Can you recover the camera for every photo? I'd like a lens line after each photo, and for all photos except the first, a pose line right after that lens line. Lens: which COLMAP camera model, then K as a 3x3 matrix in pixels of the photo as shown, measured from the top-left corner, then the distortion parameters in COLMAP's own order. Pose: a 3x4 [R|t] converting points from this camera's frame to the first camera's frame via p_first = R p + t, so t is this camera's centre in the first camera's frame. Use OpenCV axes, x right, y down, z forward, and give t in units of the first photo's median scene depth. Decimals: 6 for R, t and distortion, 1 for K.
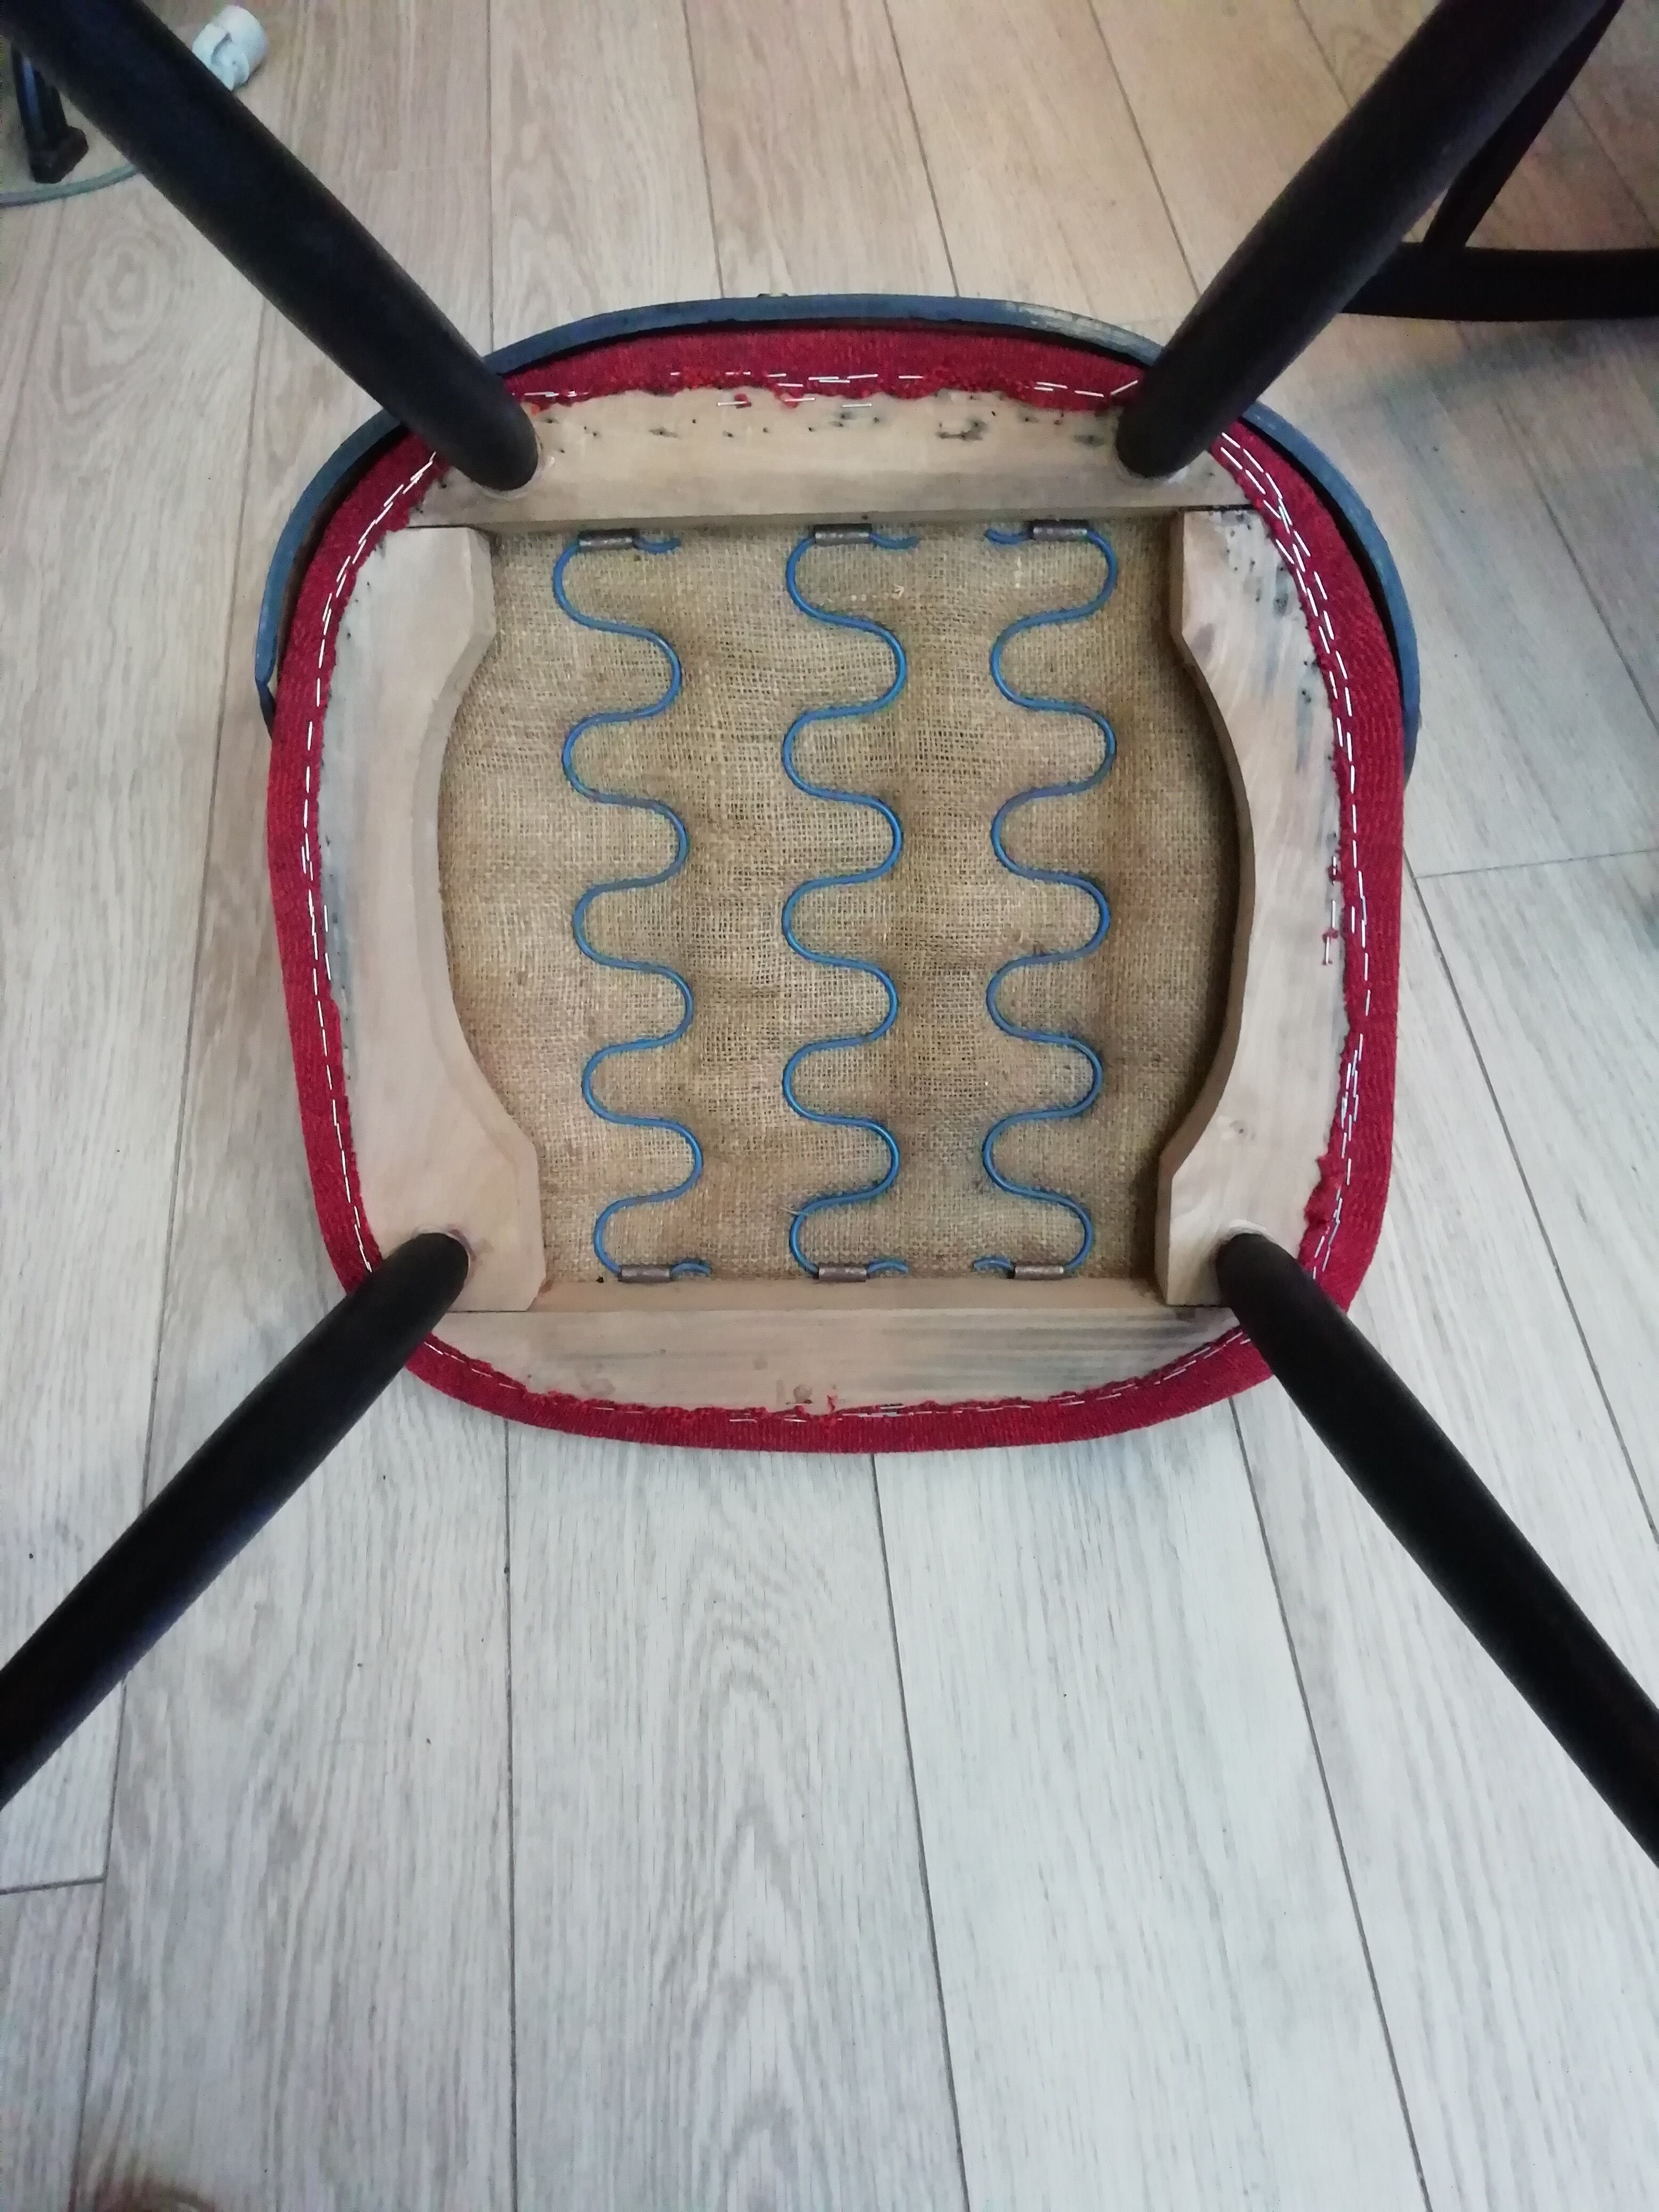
lens RADIAL K [[1638.0, 0, 829.5], [0, 1638.0, 1106.0], [0, 0, 1]] dist [0.019819, -0.021830]
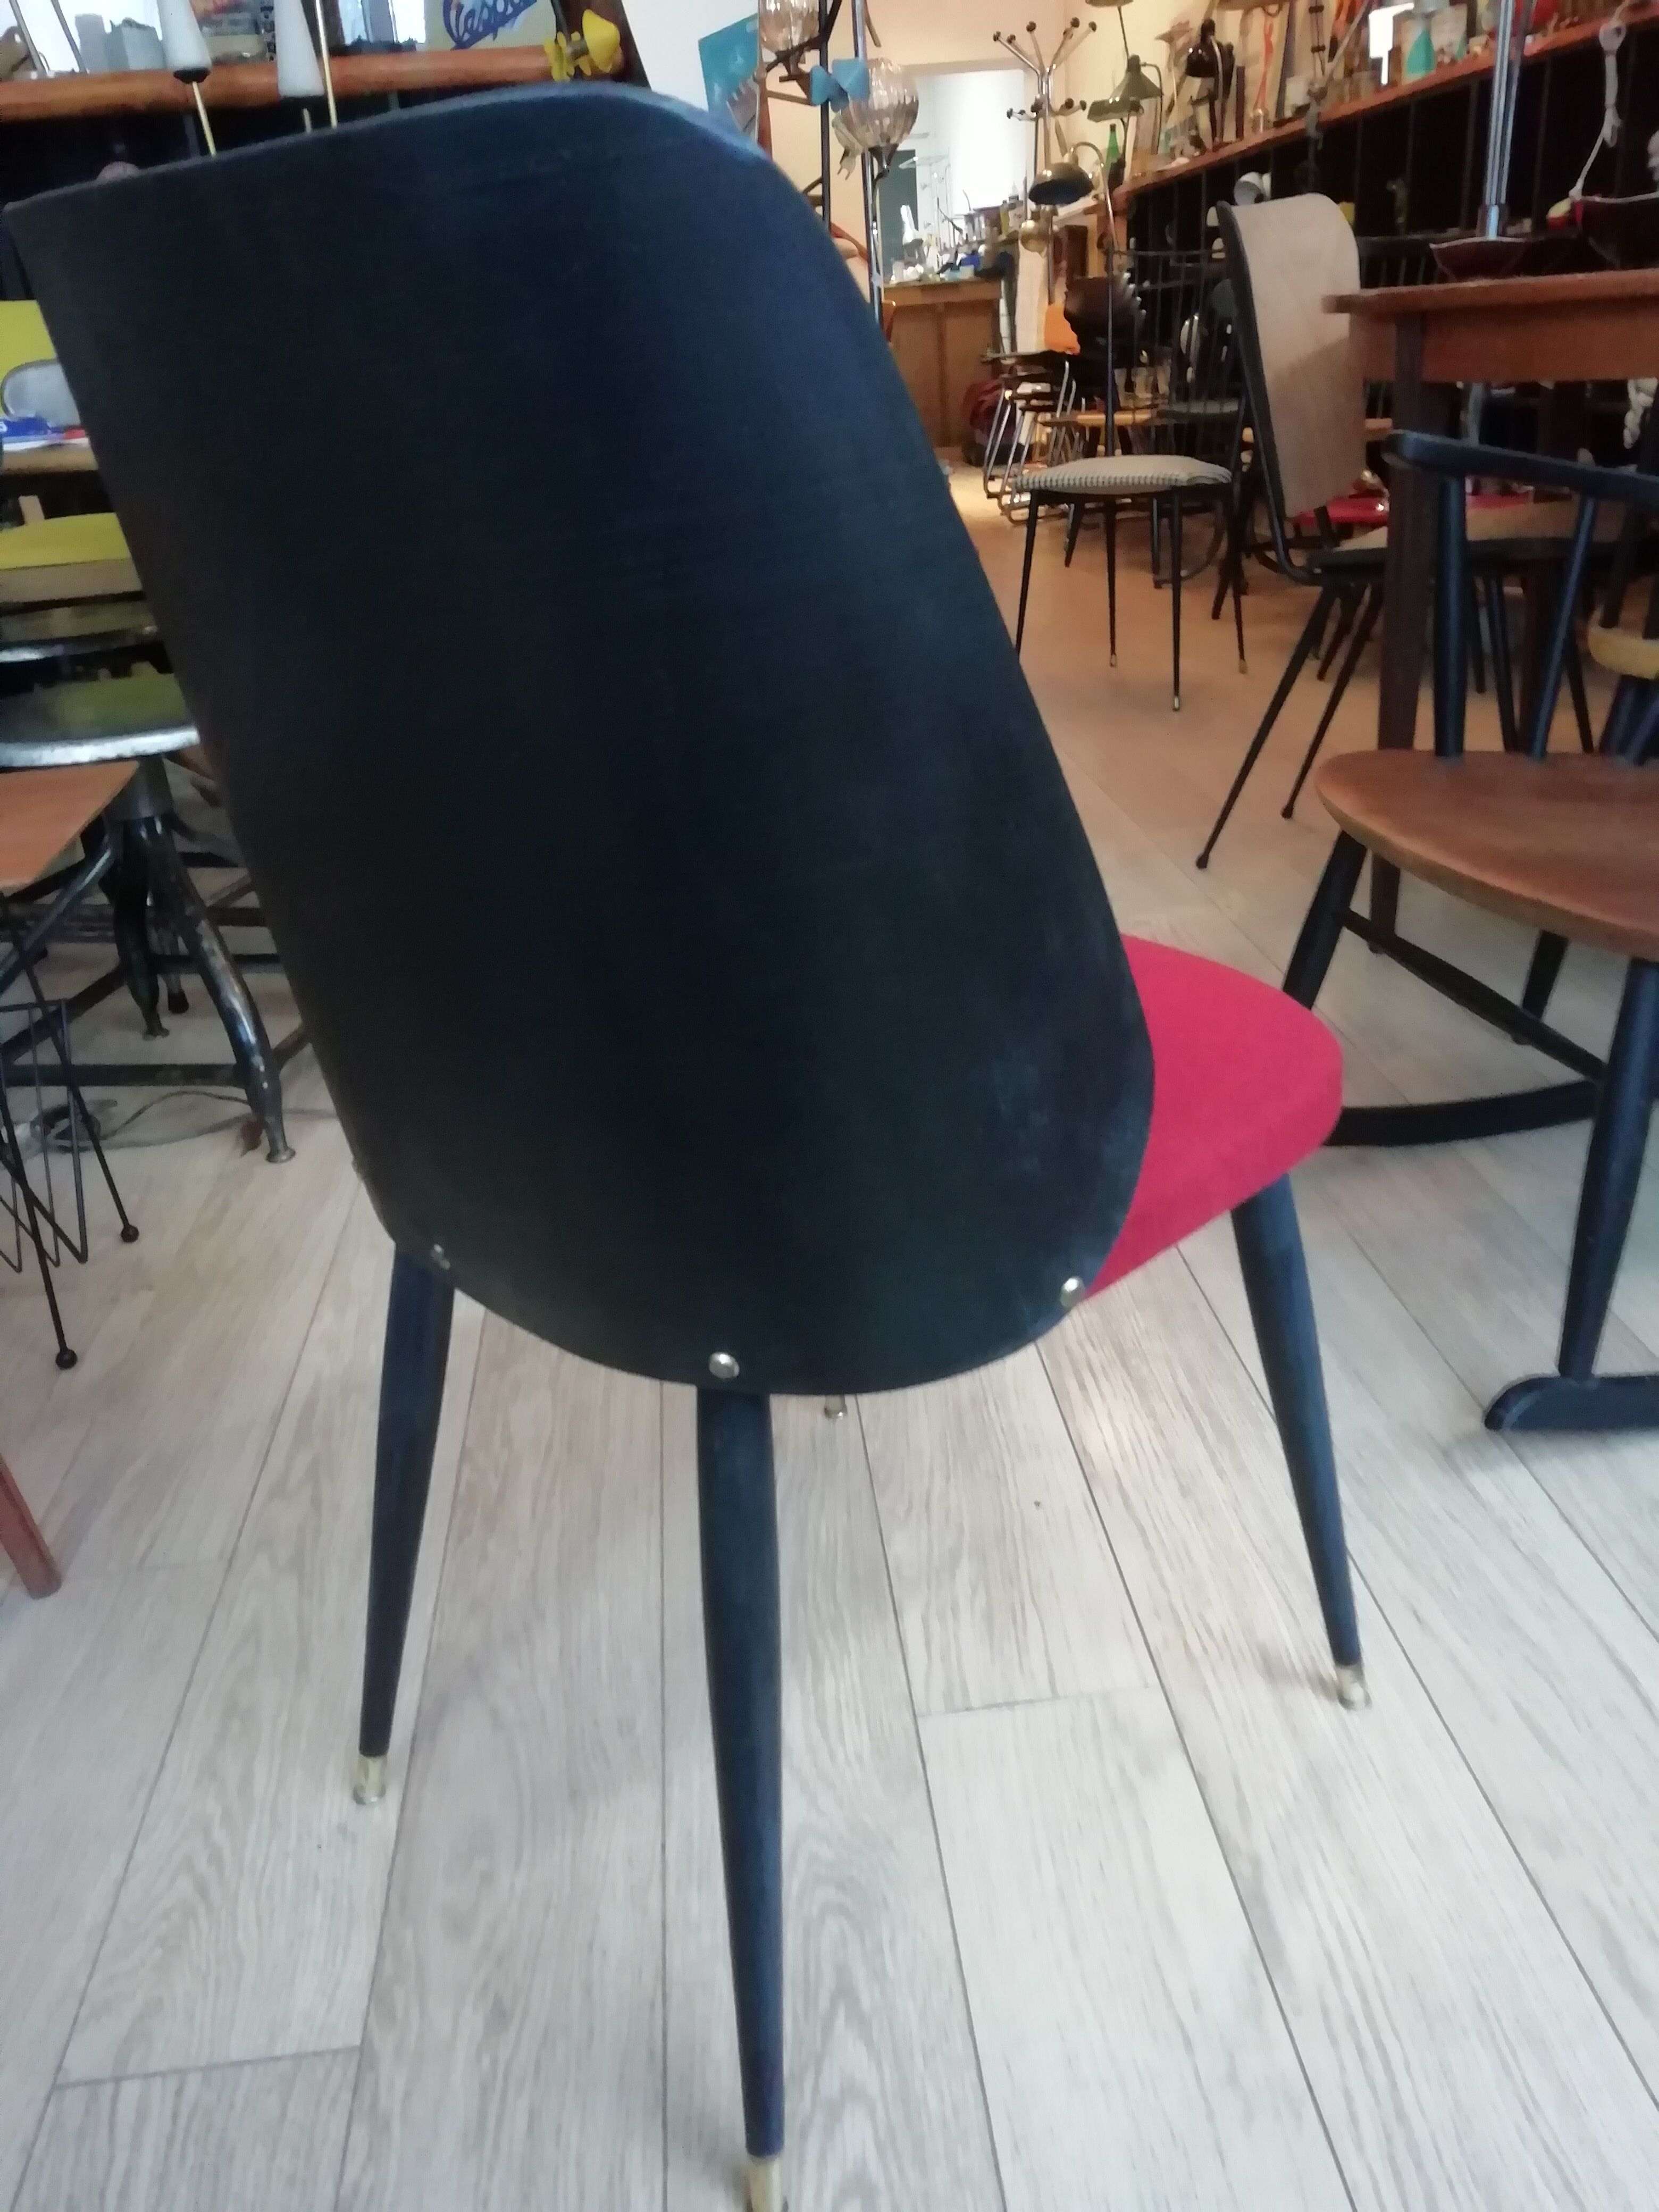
lens RADIAL K [[1638.0, 0, 829.5], [0, 1638.0, 1106.0], [0, 0, 1]] dist [0.019819, -0.021830]
pose [[0.999575, -0.014413, -0.025353, -0.013620], [-0.002034, 0.832754, -0.553639, 0.579630], [0.029092, 0.553455, 0.832371, -0.539022]]
